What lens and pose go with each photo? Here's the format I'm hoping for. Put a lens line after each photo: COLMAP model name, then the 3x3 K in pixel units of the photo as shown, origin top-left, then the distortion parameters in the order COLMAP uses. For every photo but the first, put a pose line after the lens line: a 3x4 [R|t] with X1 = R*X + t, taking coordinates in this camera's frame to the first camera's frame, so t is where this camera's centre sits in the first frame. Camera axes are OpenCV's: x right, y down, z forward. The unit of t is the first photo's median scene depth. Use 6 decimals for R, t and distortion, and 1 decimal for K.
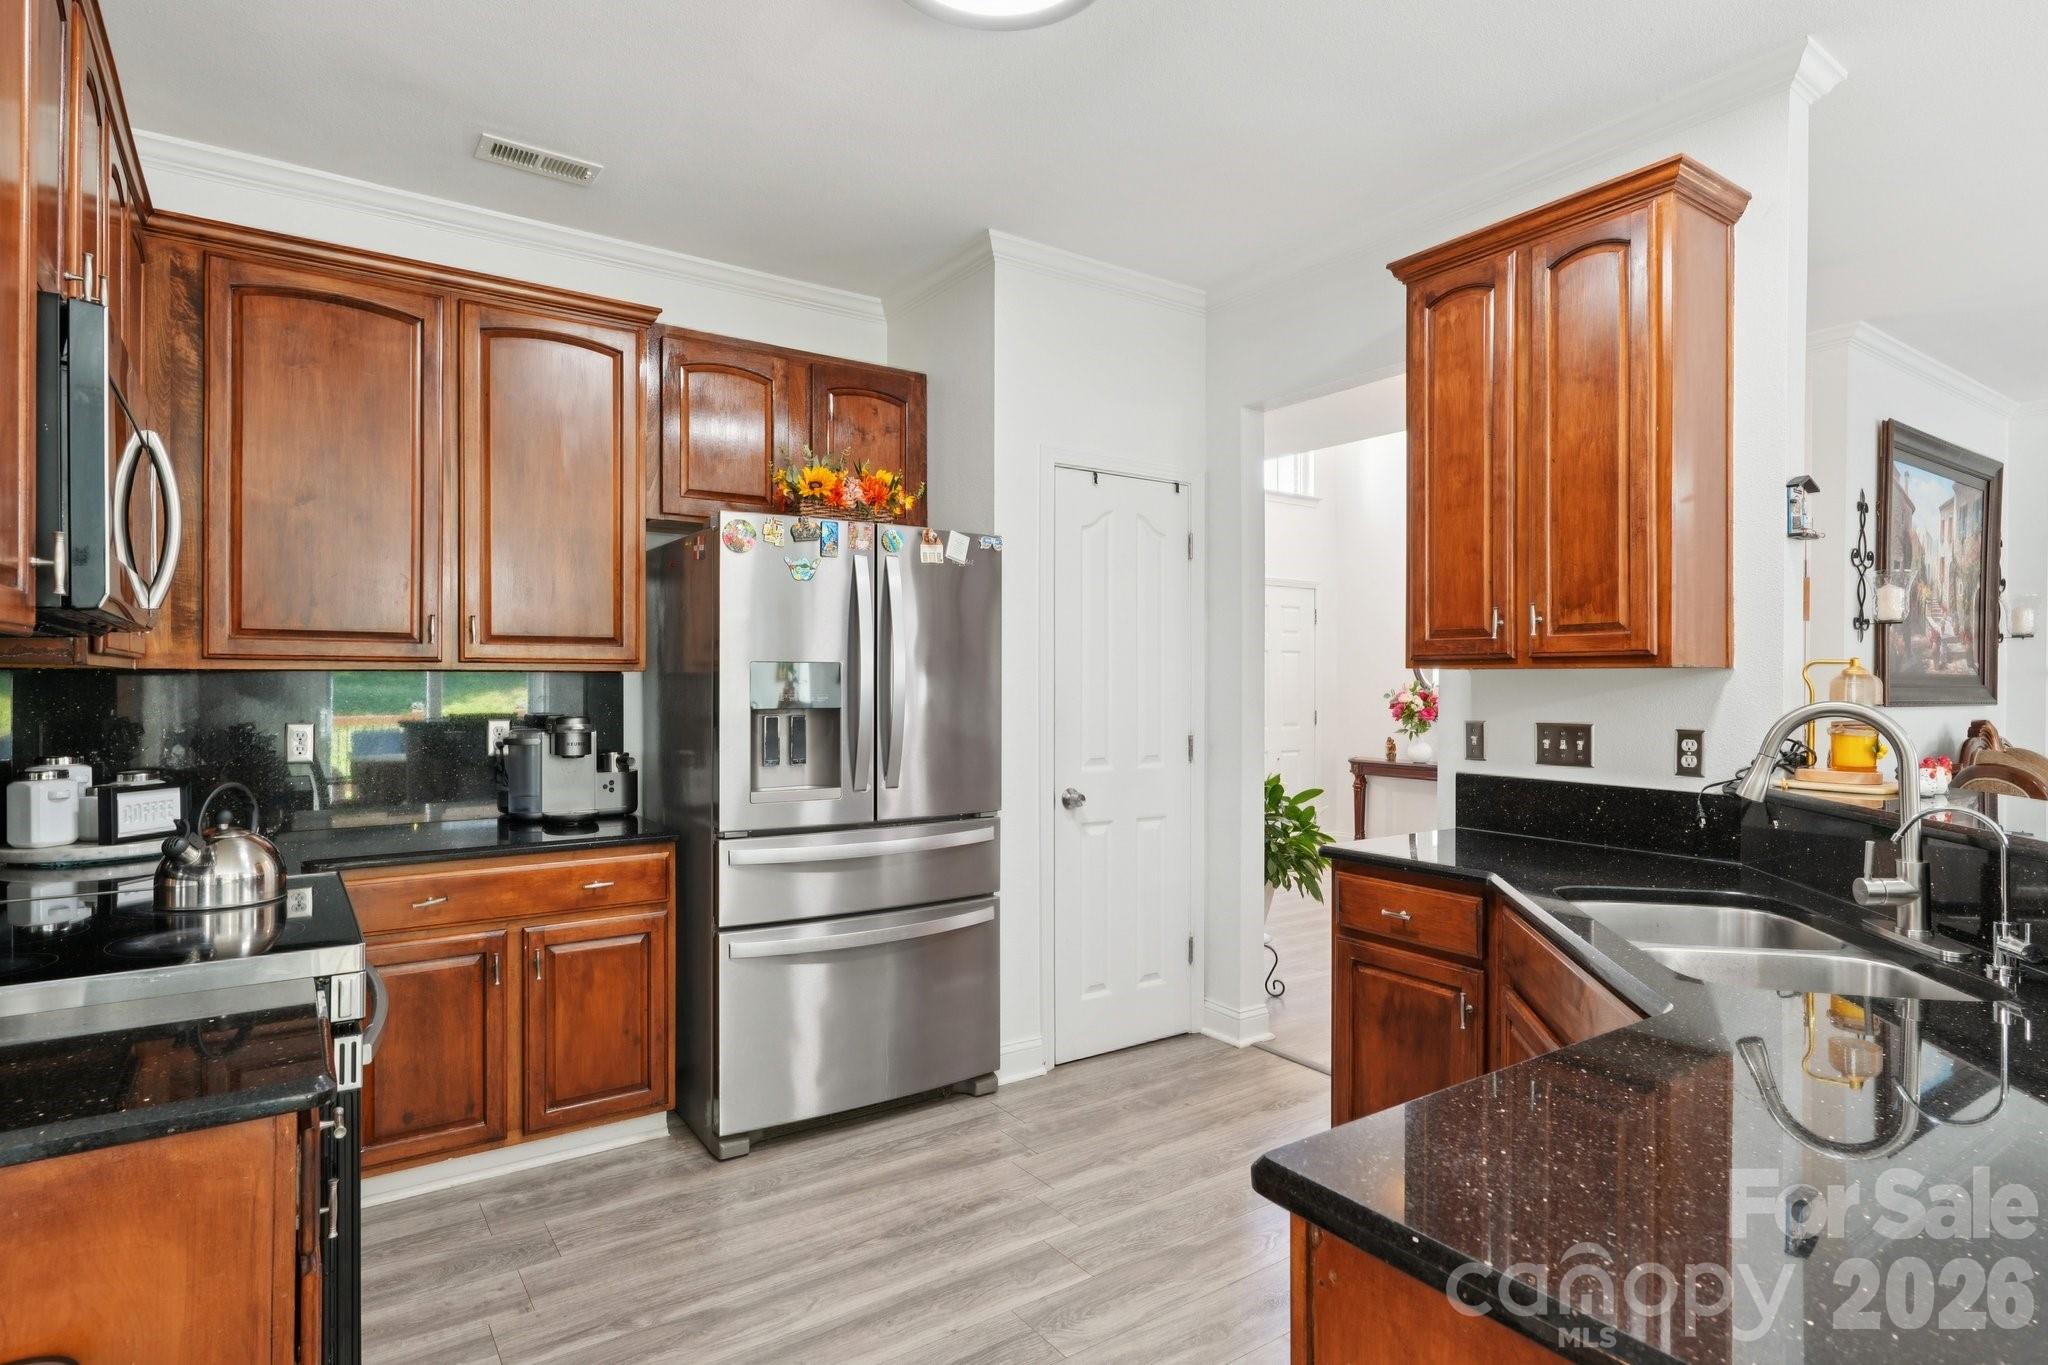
lens RADIAL K [[1069.0, 0, 1024.2], [0, 1069.0, 680.8], [0, 0, 1]] dist [-0.001678, -0.000353]
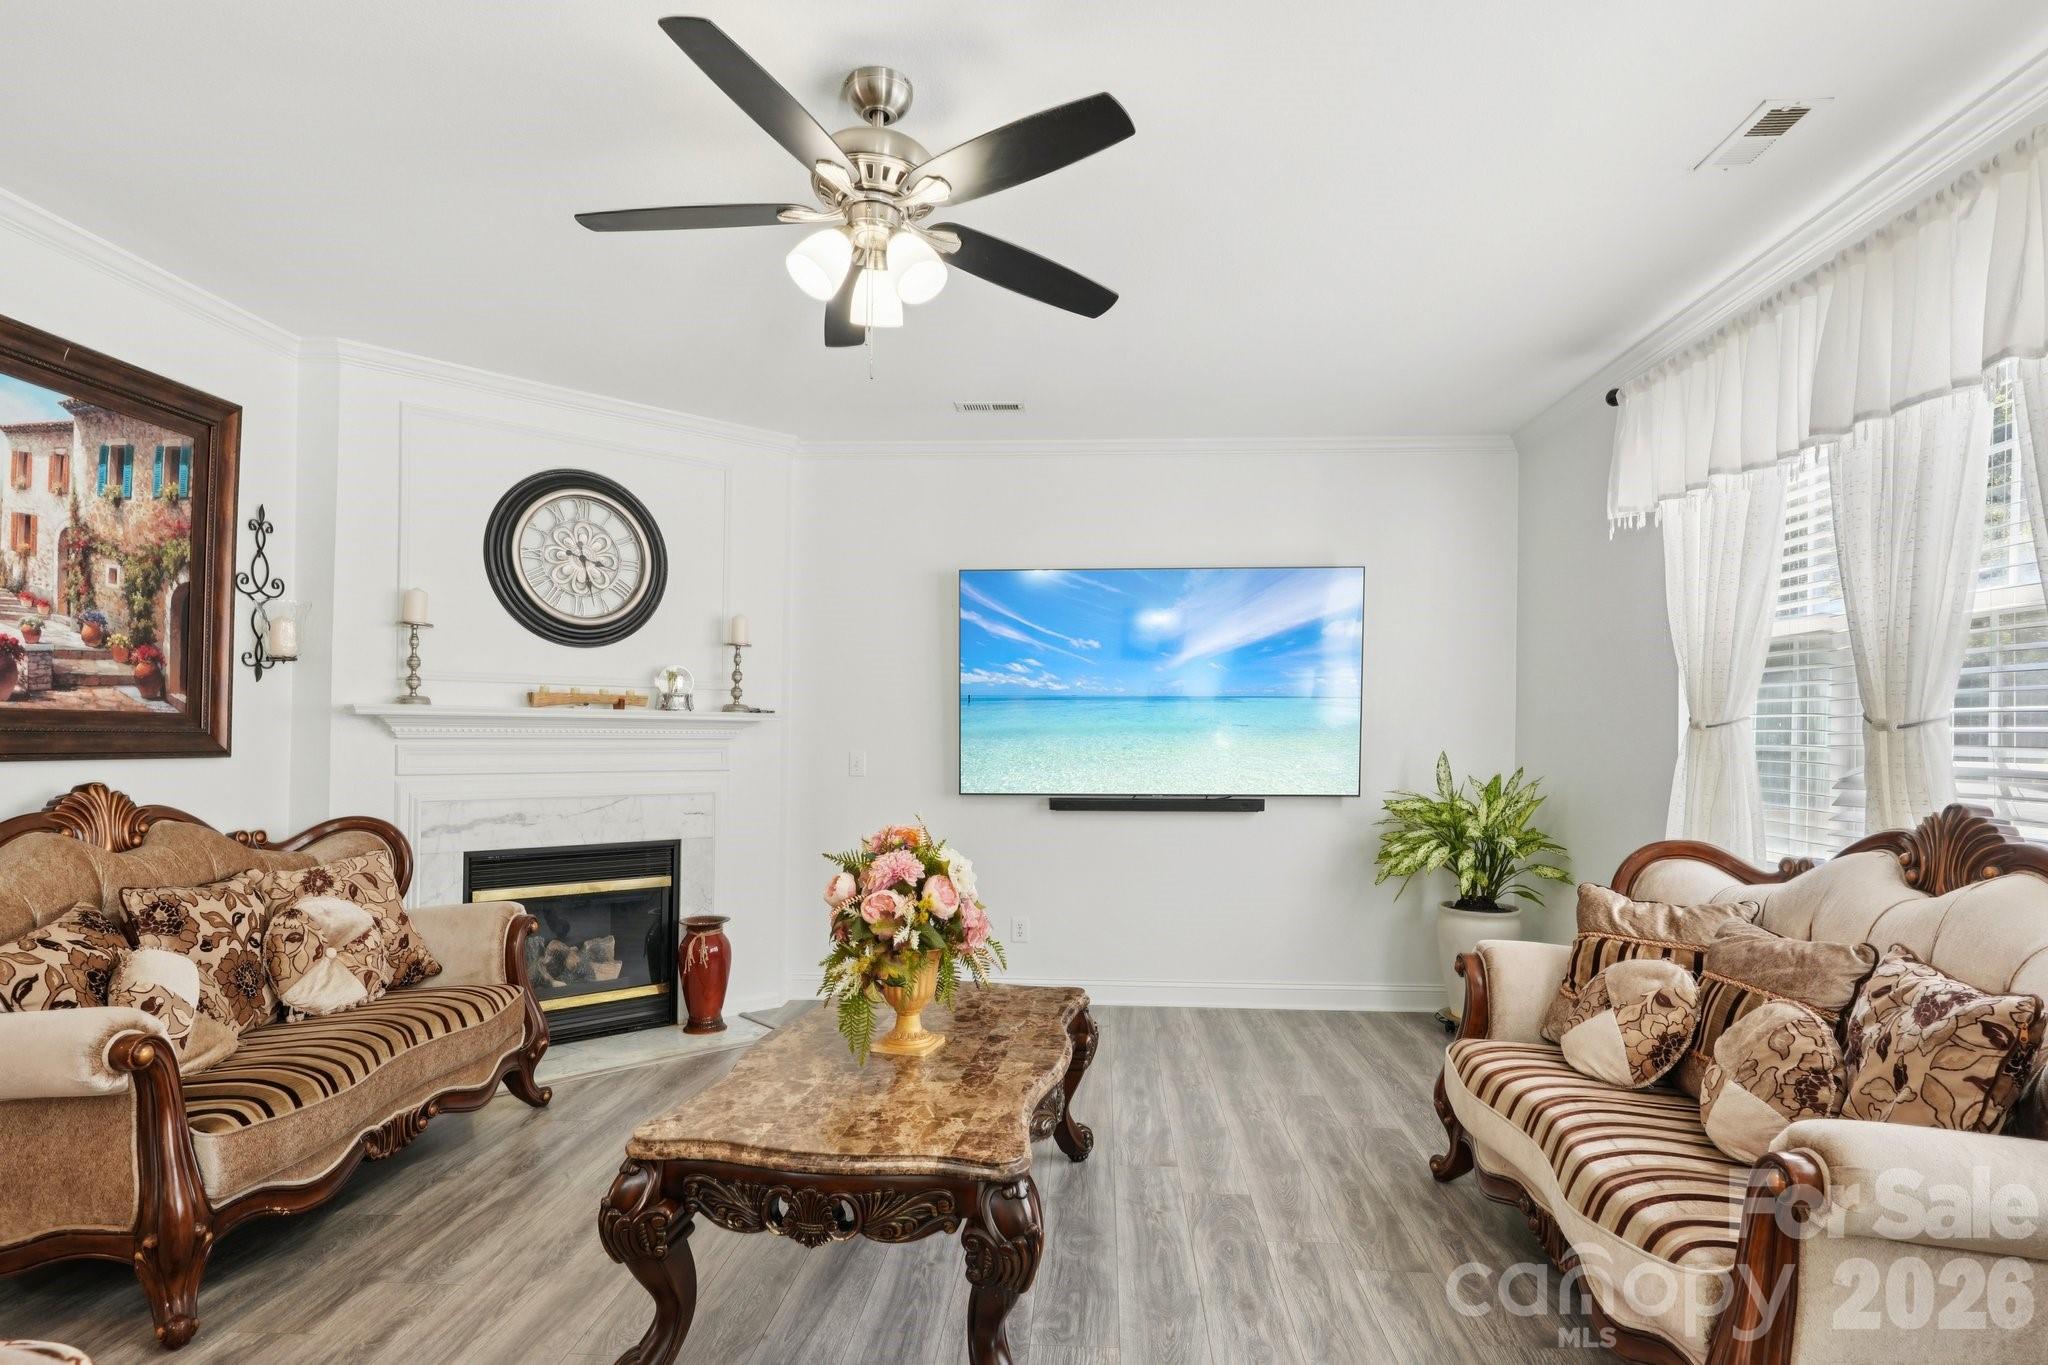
lens RADIAL K [[1069.0, 0, 1032.2], [0, 1069.0, 731.4], [0, 0, 1]] dist [-0.001678, -0.000353]
pose [[0.633323, 0.005102, 0.773871, 0.748160], [-0.005562, 0.999982, -0.002041, 0.004890], [-0.773868, -0.003012, 0.633340, 0.176181]]
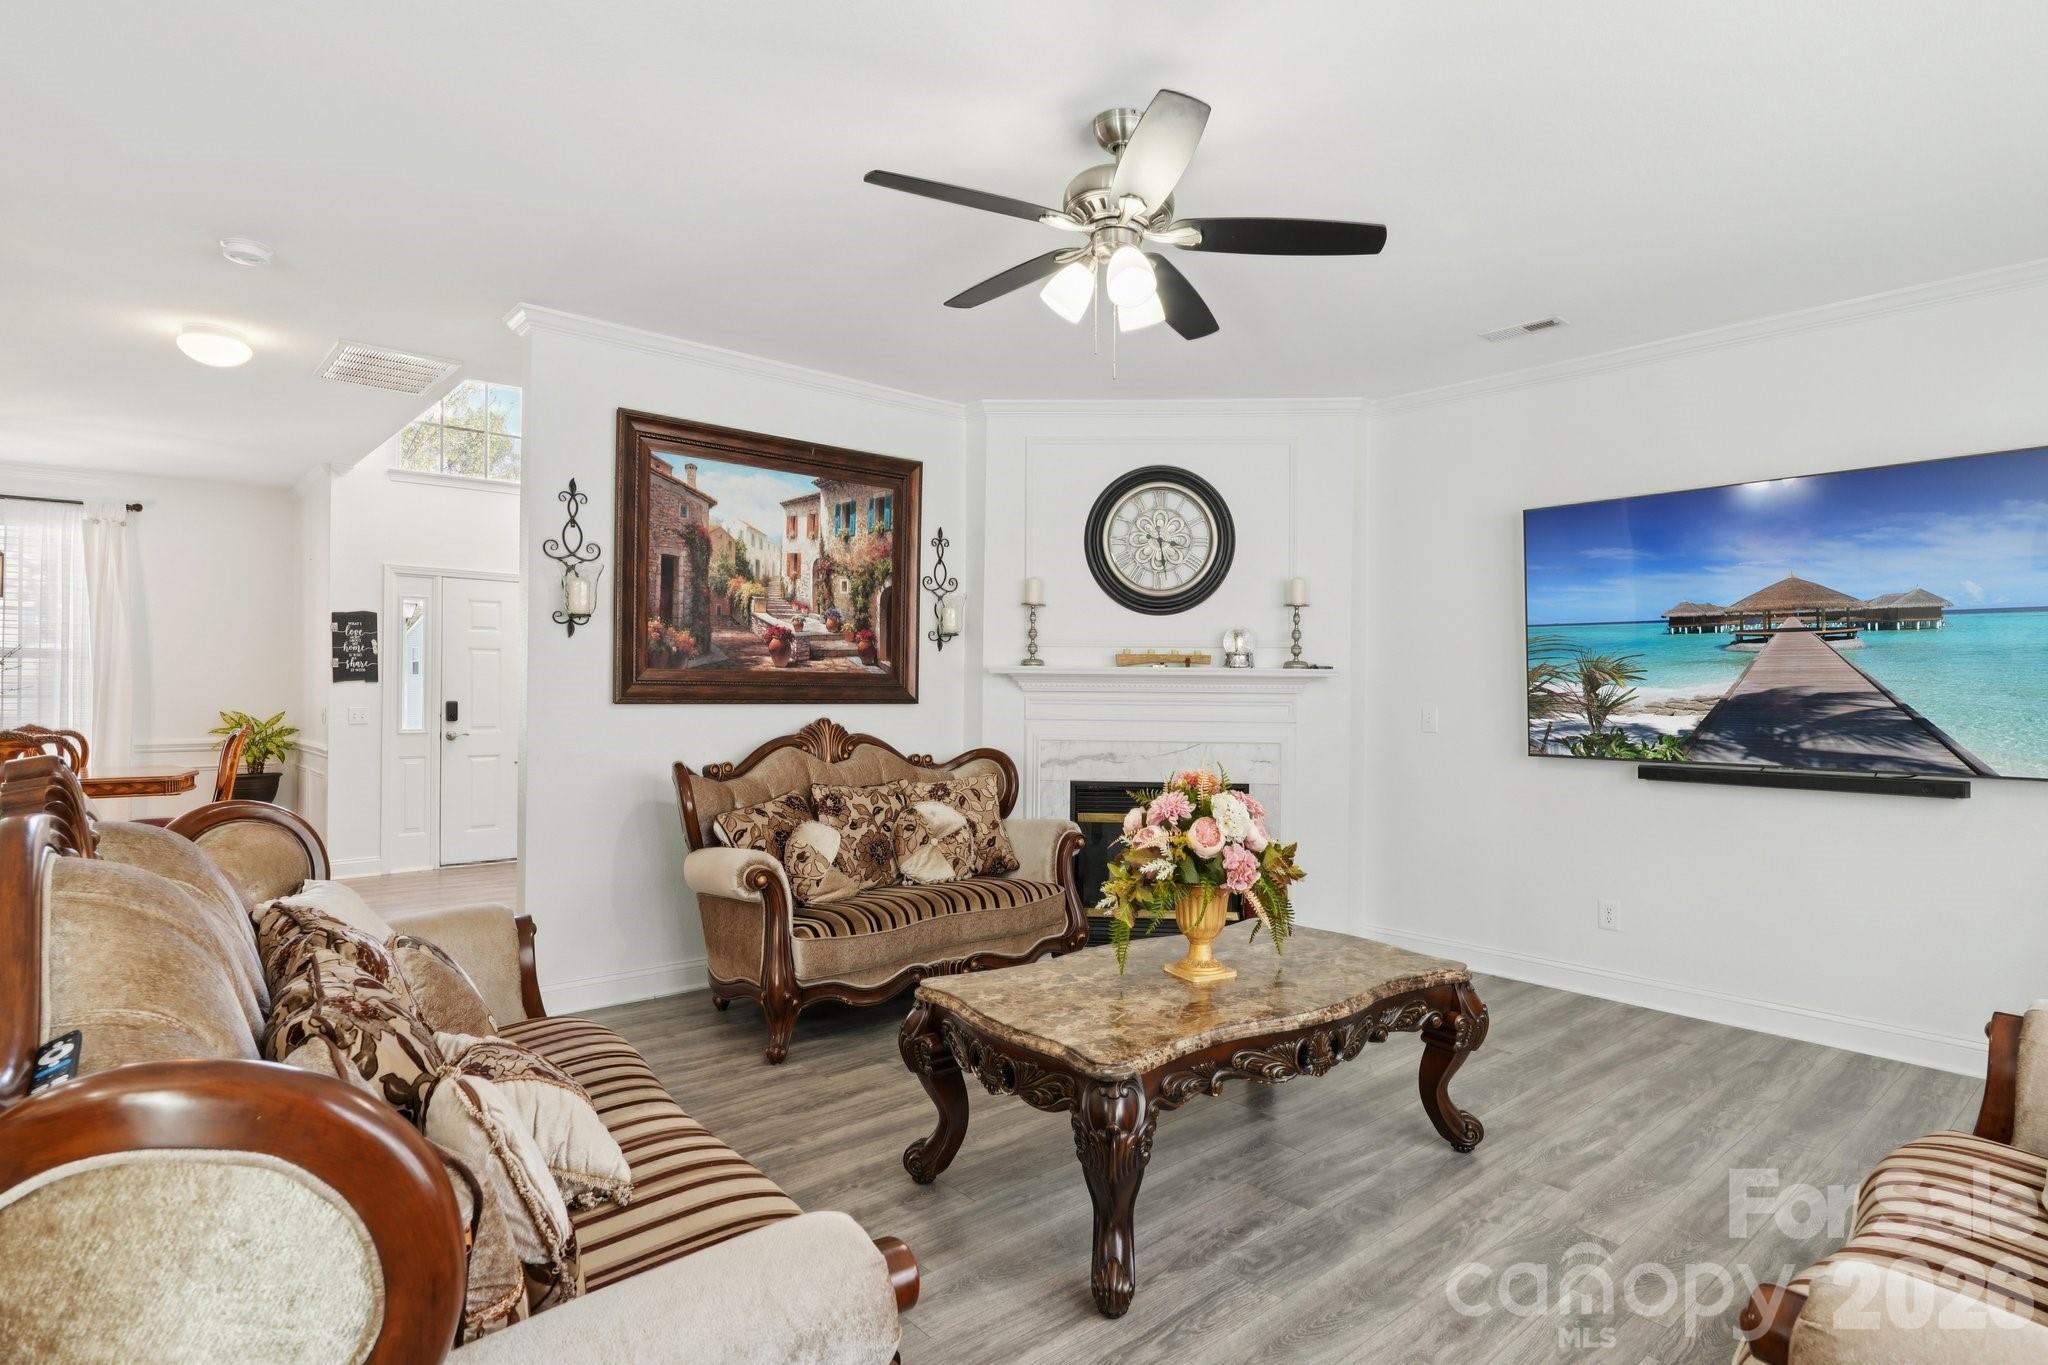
lens RADIAL K [[1069.0, 0, 1032.4], [0, 1069.0, 686.1], [0, 0, 1]] dist [-0.001678, -0.000353]
pose [[0.995125, 0.006640, 0.098402, 0.974676], [-0.006704, 0.999977, 0.000316, 0.005400], [-0.098398, -0.000975, 0.995147, -0.009039]]
